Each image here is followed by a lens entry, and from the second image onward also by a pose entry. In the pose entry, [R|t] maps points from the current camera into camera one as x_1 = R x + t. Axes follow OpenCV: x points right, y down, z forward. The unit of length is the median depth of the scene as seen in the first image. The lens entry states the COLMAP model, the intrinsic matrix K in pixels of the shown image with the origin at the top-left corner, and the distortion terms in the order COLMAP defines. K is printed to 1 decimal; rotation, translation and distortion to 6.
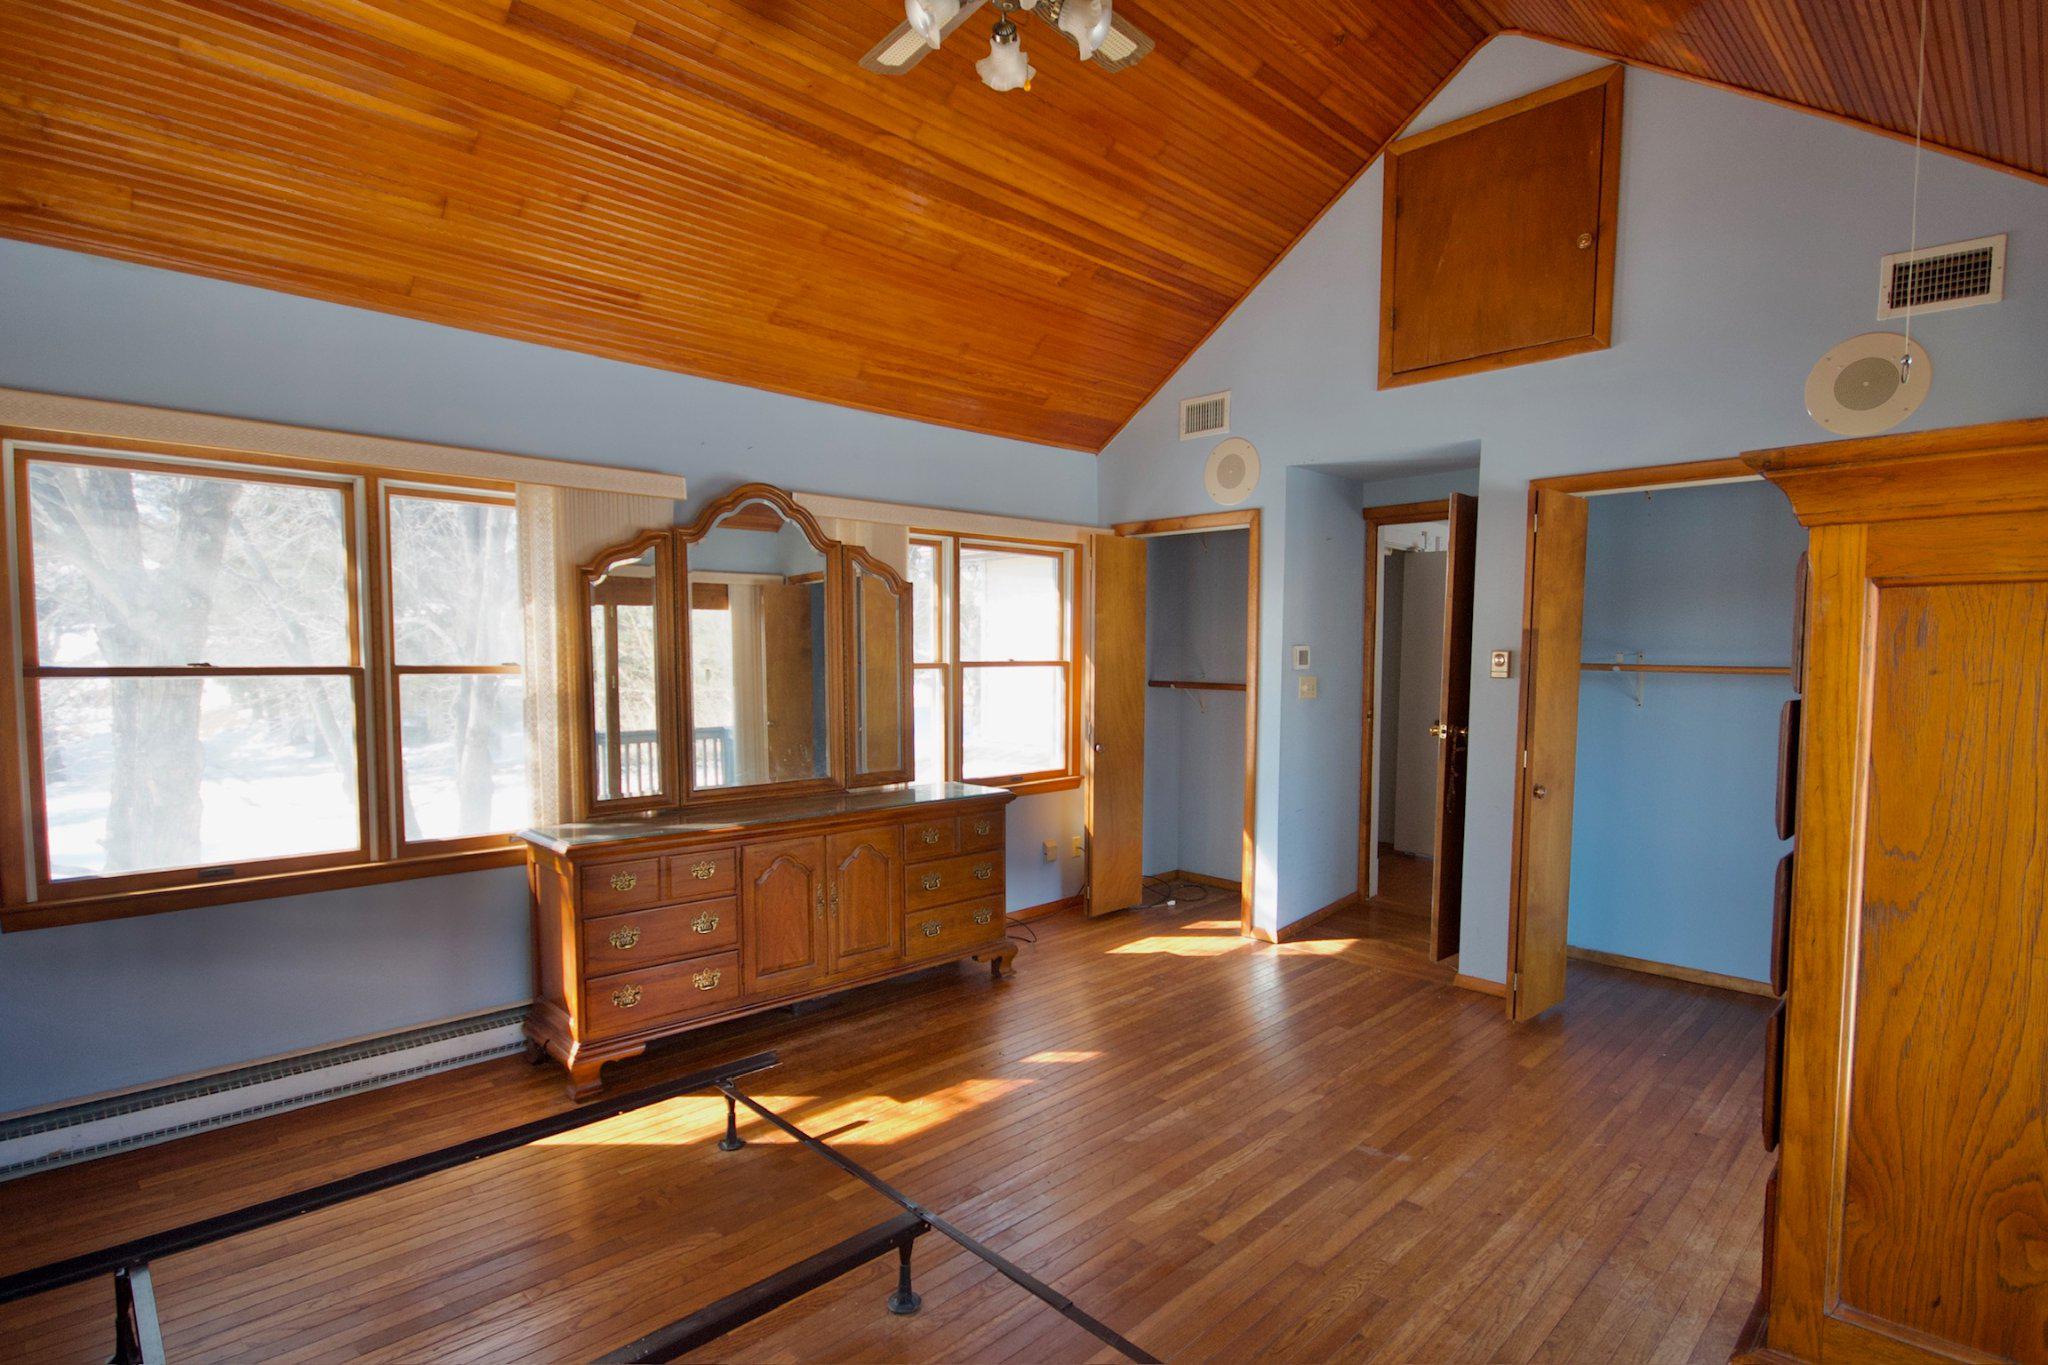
lens RADIAL K [[1020.1, 0, 1028.2], [0, 1020.1, 725.6], [0, 0, 1]] dist [-0.000866, -0.000115]
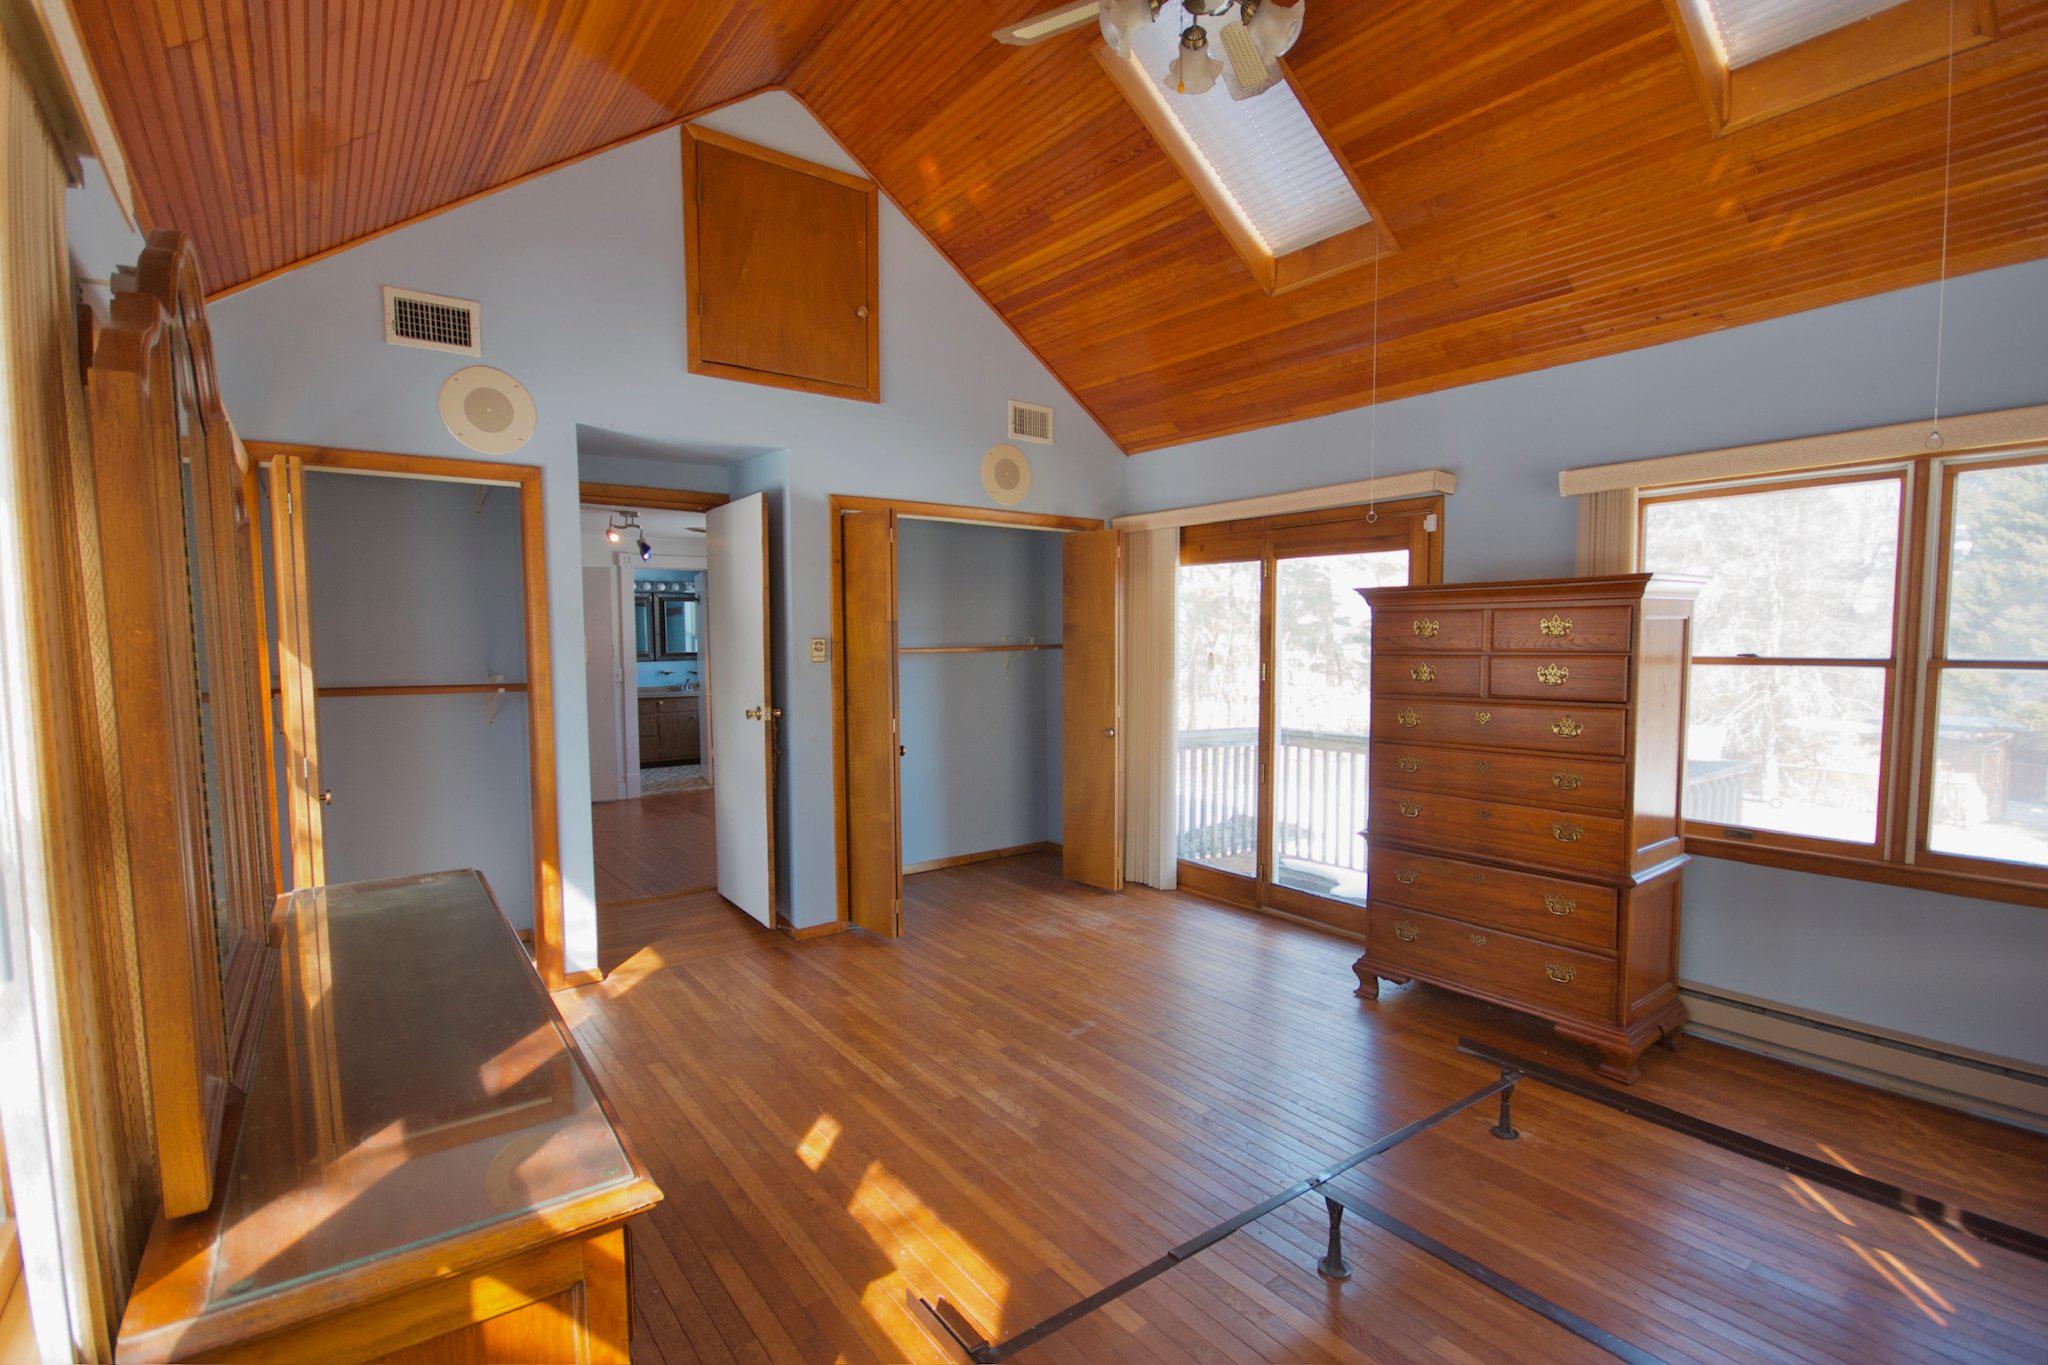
lens RADIAL K [[962.4, 0, 1023.0], [0, 962.4, 711.8], [0, 0, 1]] dist [-0.000193, -0.000066]
pose [[0.141083, -0.079732, 0.986782, -0.669838], [0.080239, 0.994393, 0.068875, -0.053899], [-0.986741, 0.069462, 0.146690, 0.702870]]
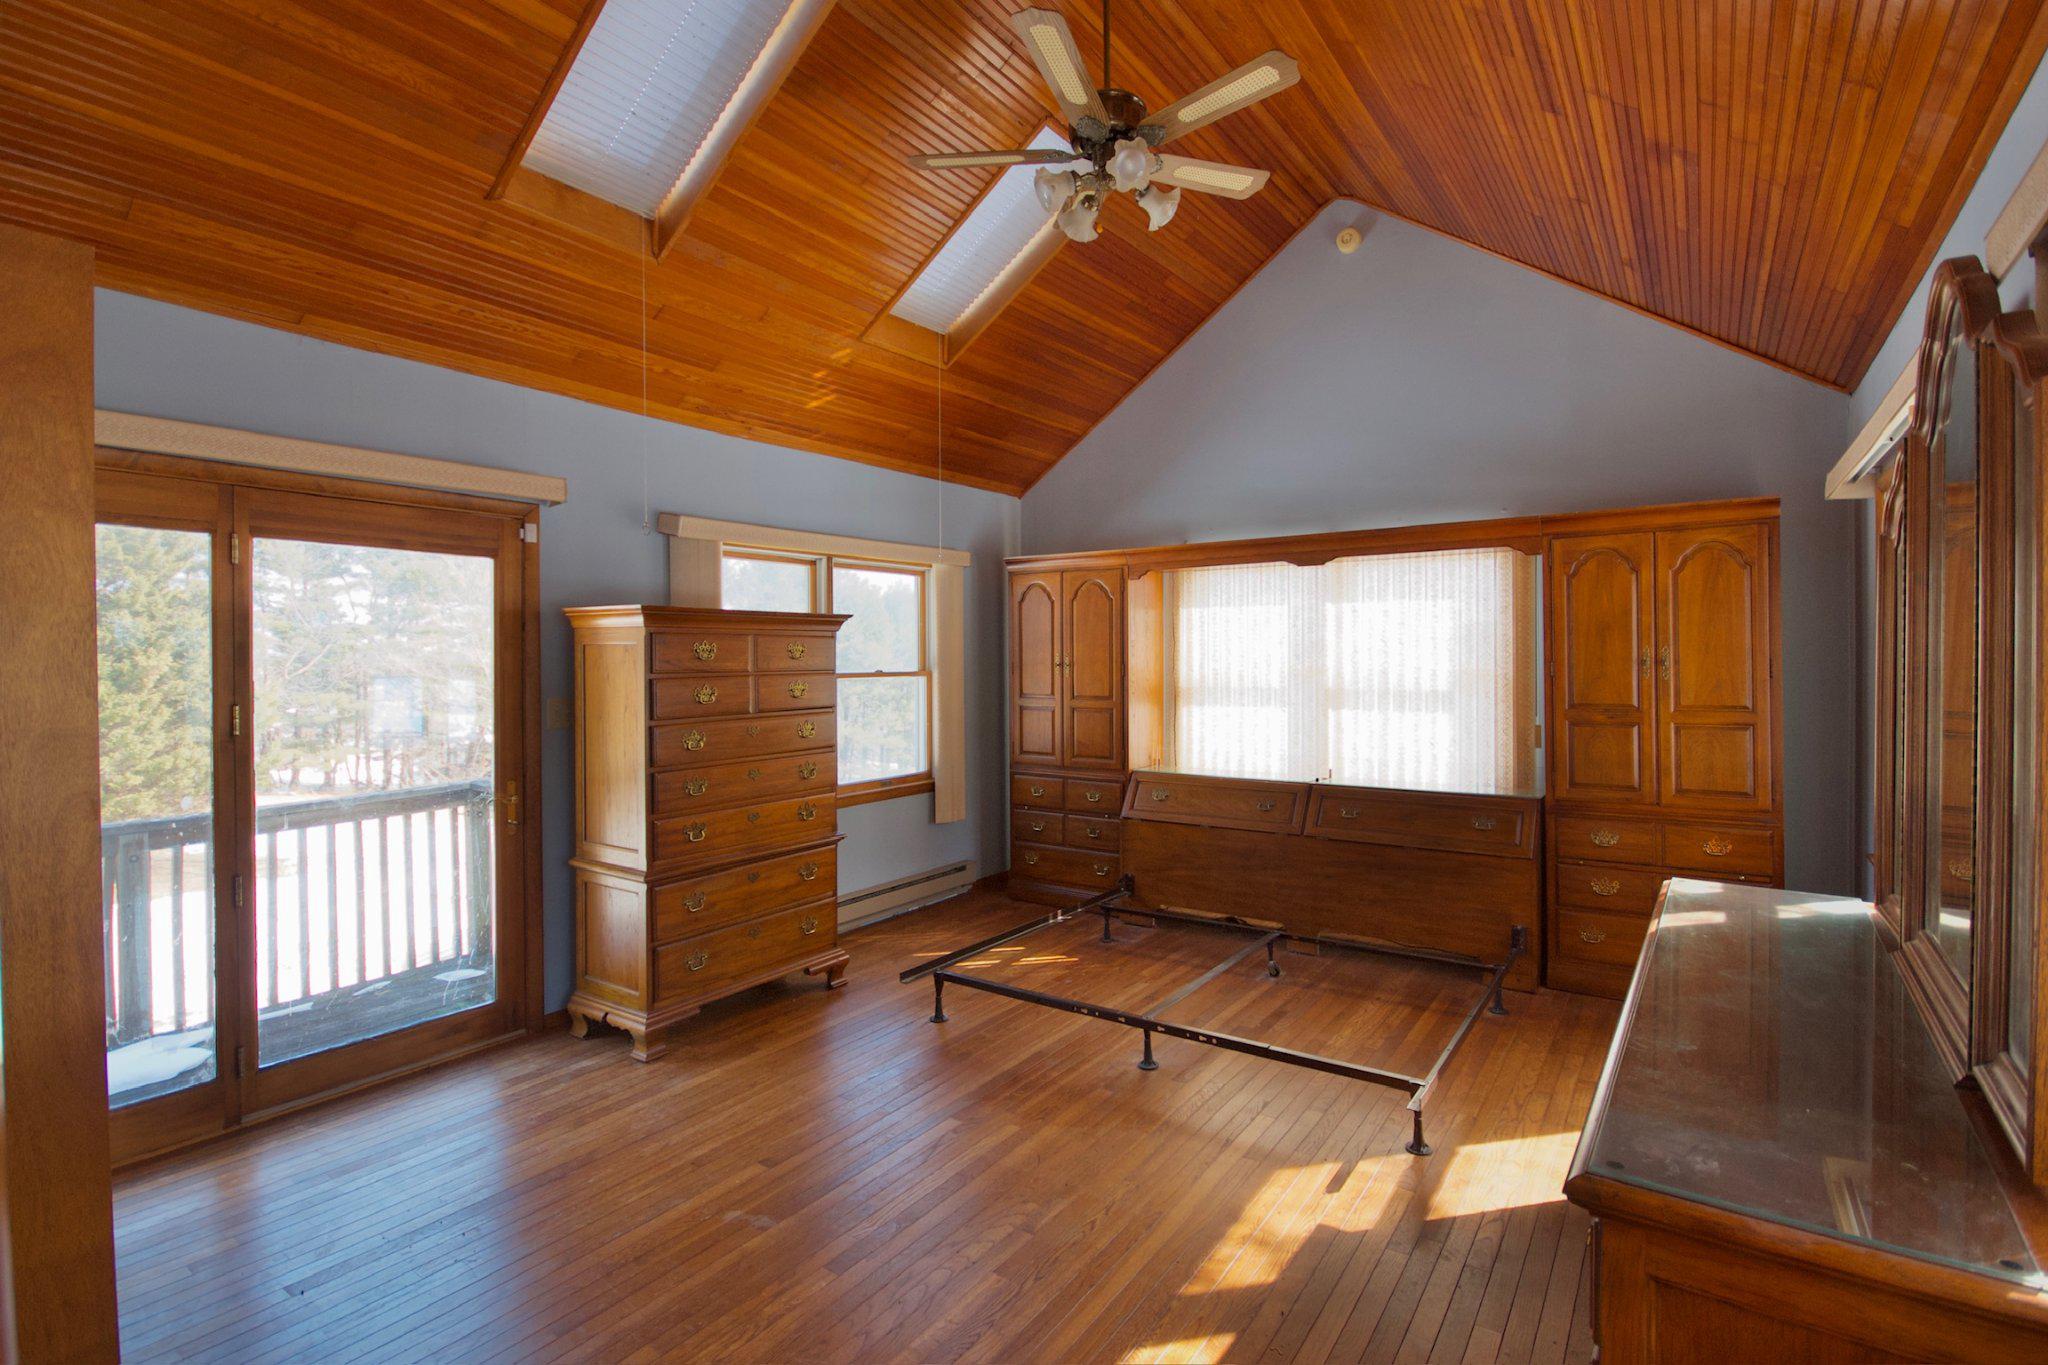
lens RADIAL K [[987.1, 0, 1026.4], [0, 987.1, 673.9], [0, 0, 1]] dist [0.000228, 0.000223]
pose [[-0.981410, 0.006302, -0.191821, 0.222024], [-0.011190, 0.995882, 0.089967, -0.109939], [0.191598, 0.090441, -0.977298, 1.495058]]
